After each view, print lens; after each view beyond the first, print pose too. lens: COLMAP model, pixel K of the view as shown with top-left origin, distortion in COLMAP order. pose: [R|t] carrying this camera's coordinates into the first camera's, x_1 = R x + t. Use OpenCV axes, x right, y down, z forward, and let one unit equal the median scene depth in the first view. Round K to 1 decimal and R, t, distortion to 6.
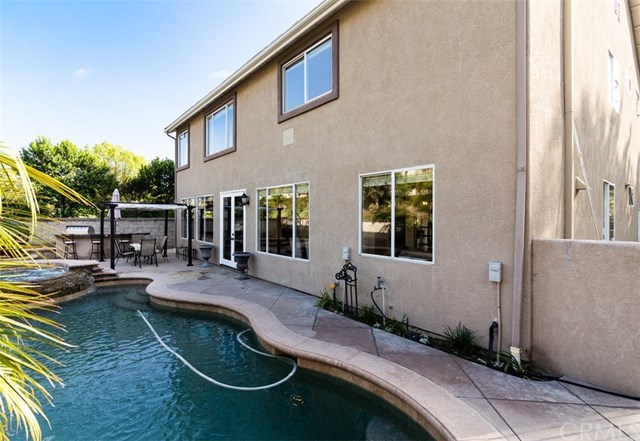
lens RADIAL K [[313.3, 0, 318.8], [0, 313.3, 216.6], [0, 0, 1]] dist [-0.034215, -0.000139]
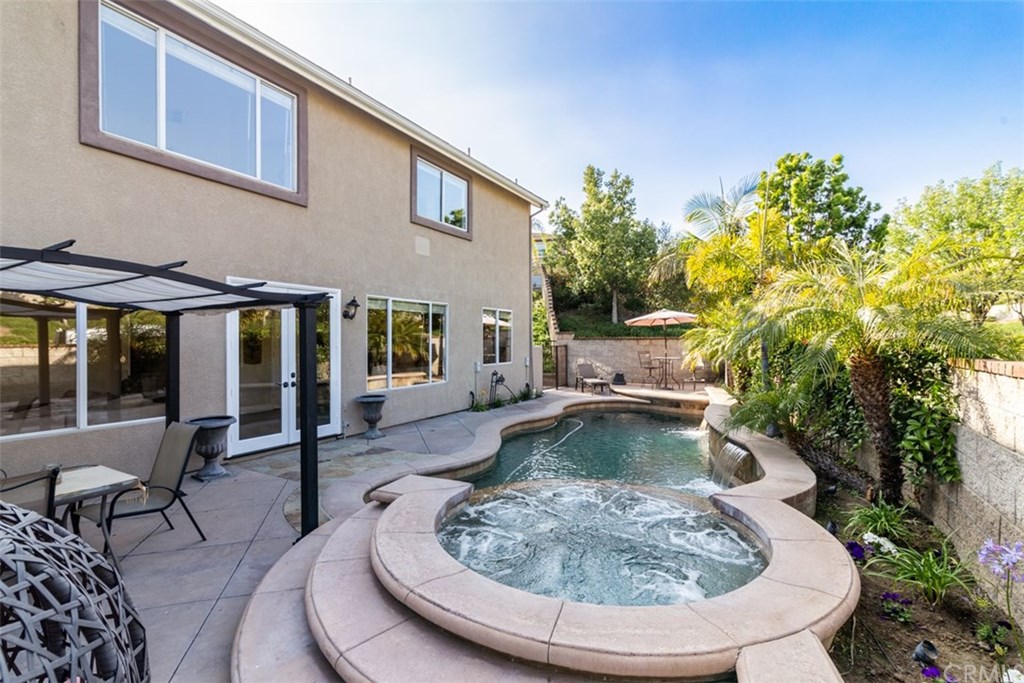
lens RADIAL K [[471.4, 0, 511.0], [0, 471.4, 342.9], [0, 0, 1]] dist [0.000142, 0.000016]
pose [[-0.352759, -0.009126, 0.935670, -1.416847], [0.000643, 0.999950, 0.009995, 0.001392], [-0.935714, 0.004127, -0.352735, 1.237964]]
